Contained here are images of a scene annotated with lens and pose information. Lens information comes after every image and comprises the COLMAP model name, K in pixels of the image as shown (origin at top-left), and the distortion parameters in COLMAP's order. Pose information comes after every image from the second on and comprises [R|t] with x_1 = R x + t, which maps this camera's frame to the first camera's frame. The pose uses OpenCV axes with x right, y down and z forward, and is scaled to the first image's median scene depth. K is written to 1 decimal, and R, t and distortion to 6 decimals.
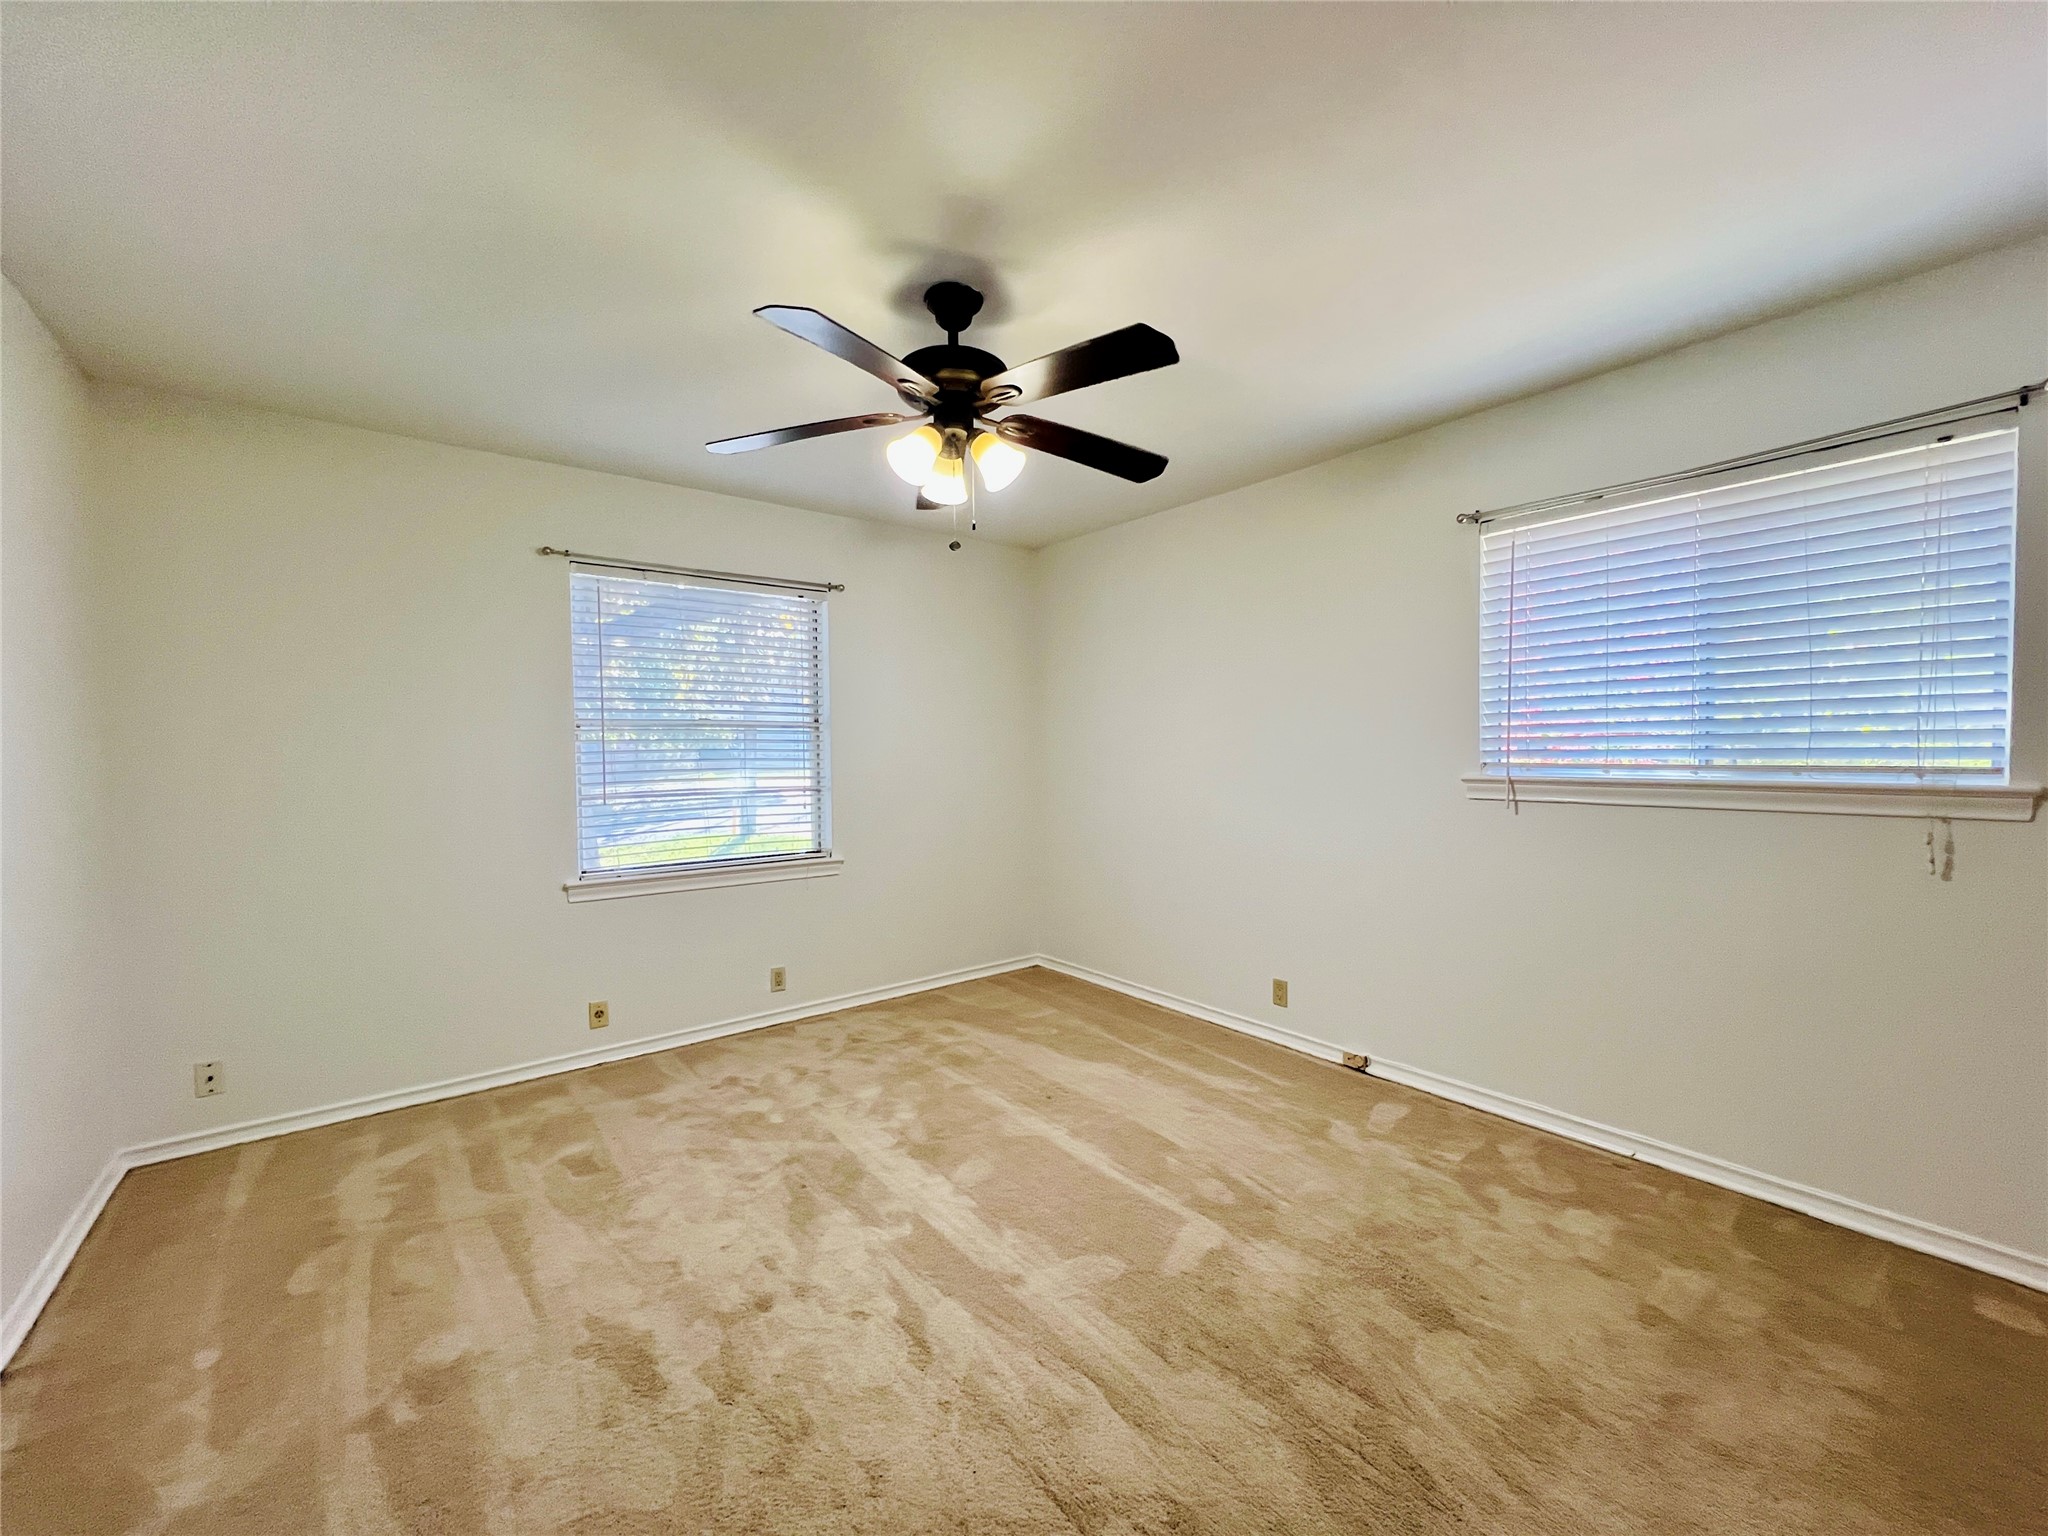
lens RADIAL K [[825.5, 0, 1026.9], [0, 825.5, 770.4], [0, 0, 1]] dist [-0.000192, 0.000208]
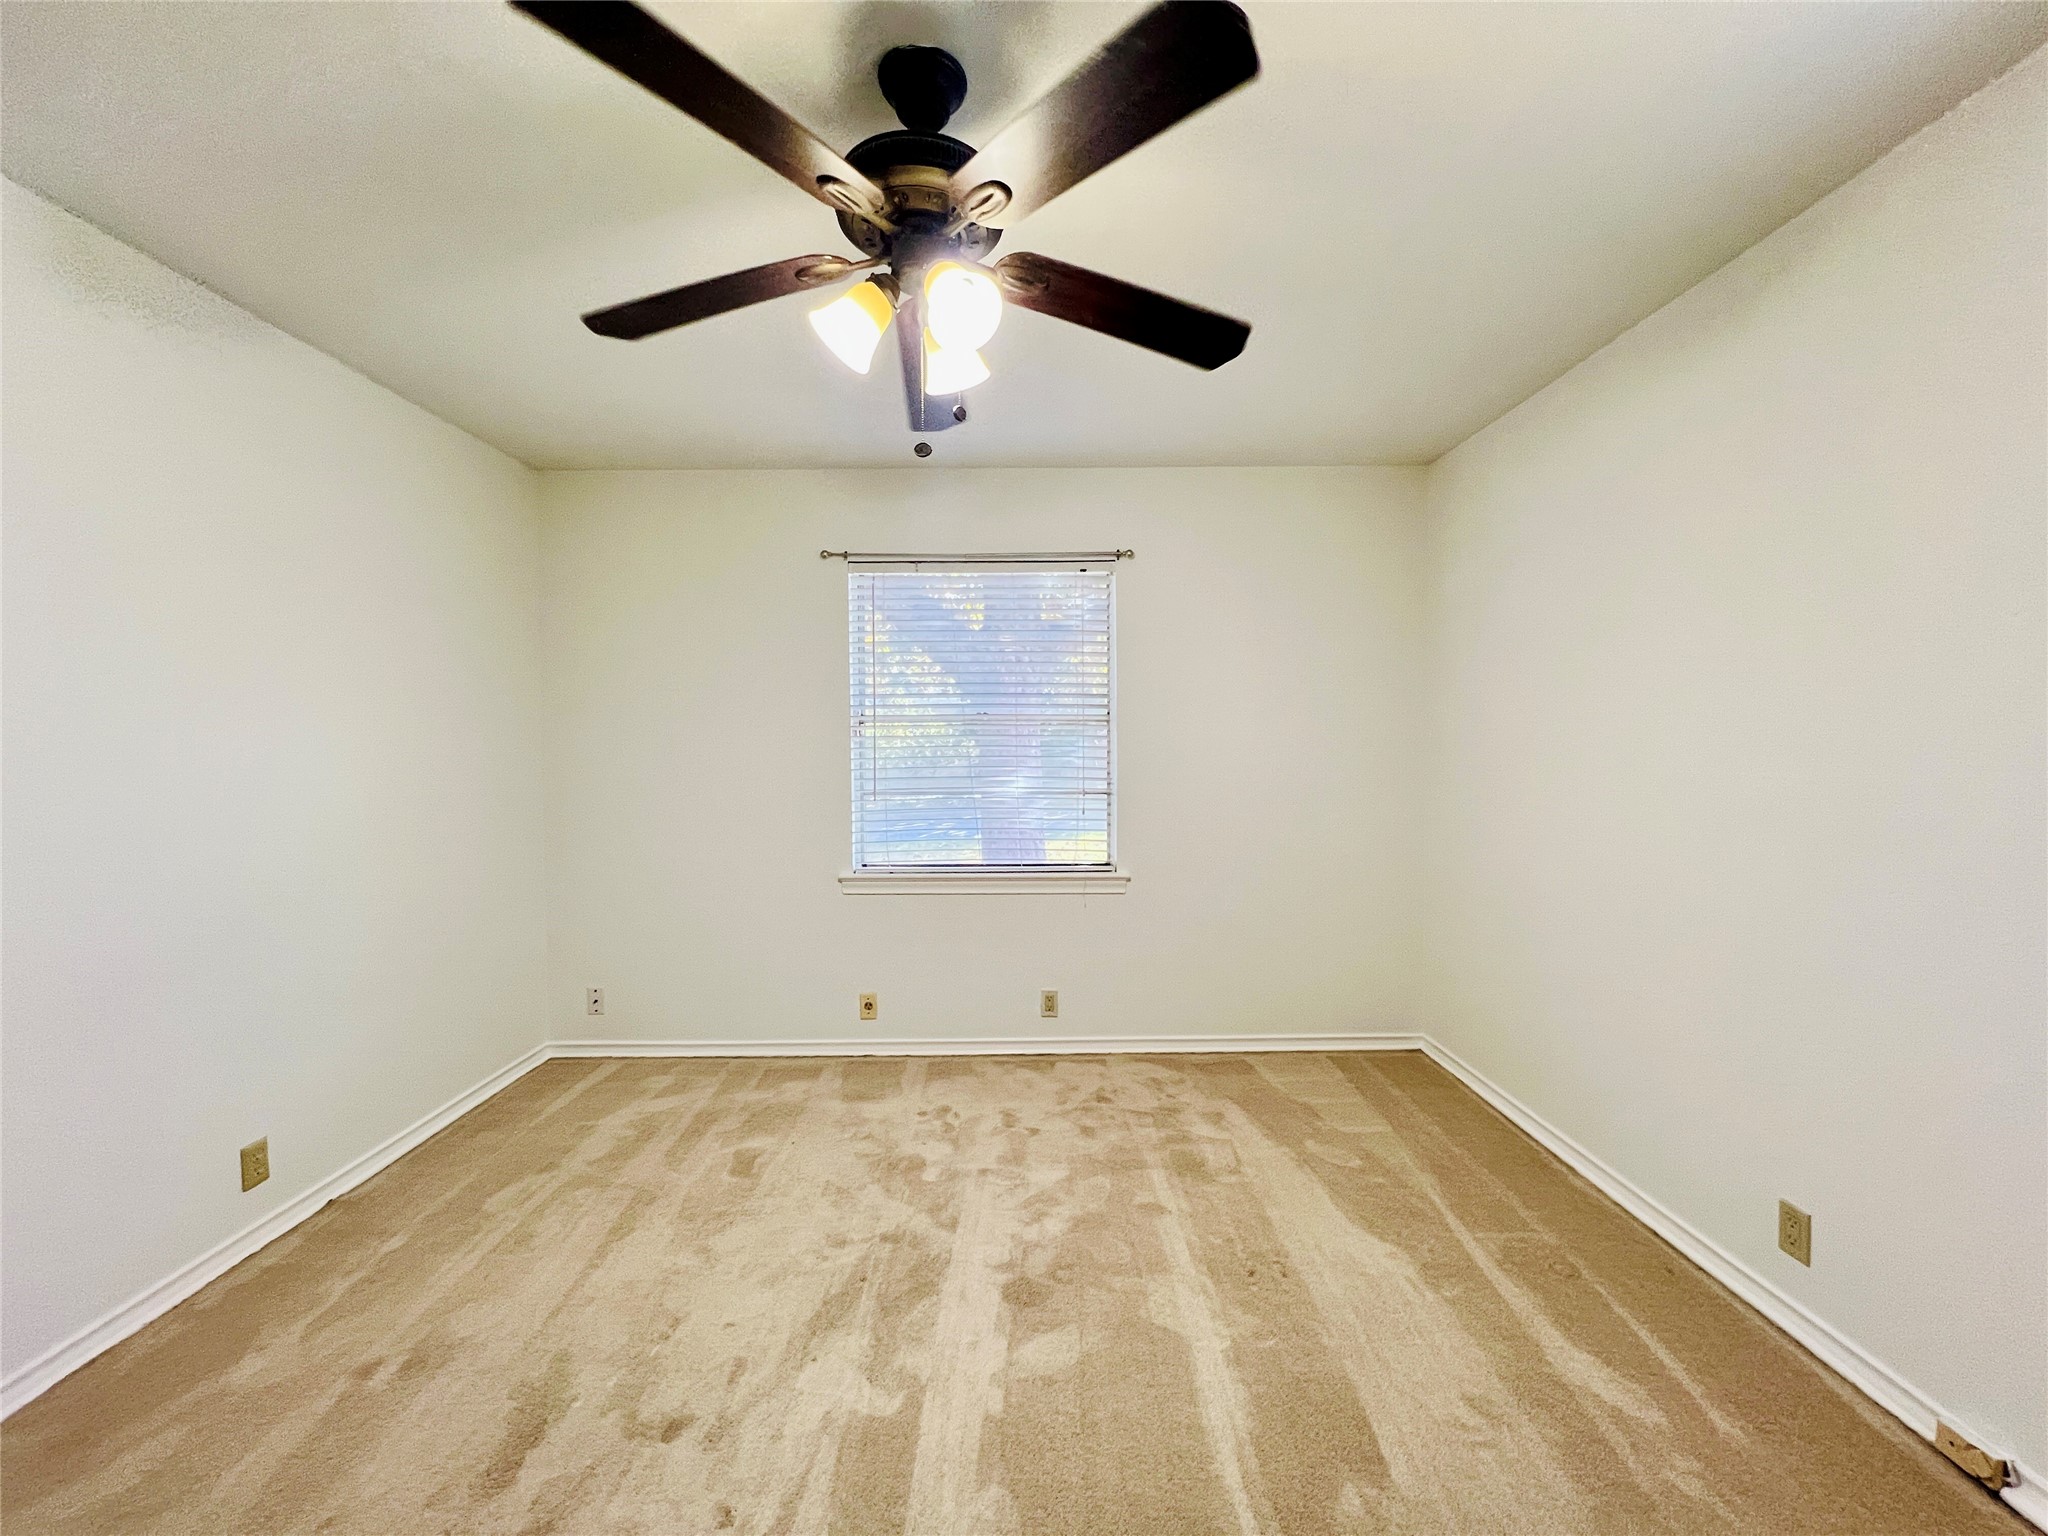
lens RADIAL K [[819.5, 0, 1023.0], [0, 819.5, 772.5], [0, 0, 1]] dist [-0.001415, -0.000356]
pose [[0.787290, 0.025345, -0.616061, 0.267038], [-0.019448, 0.999678, 0.016275, -0.013503], [0.616276, -0.000832, 0.787530, 0.354534]]
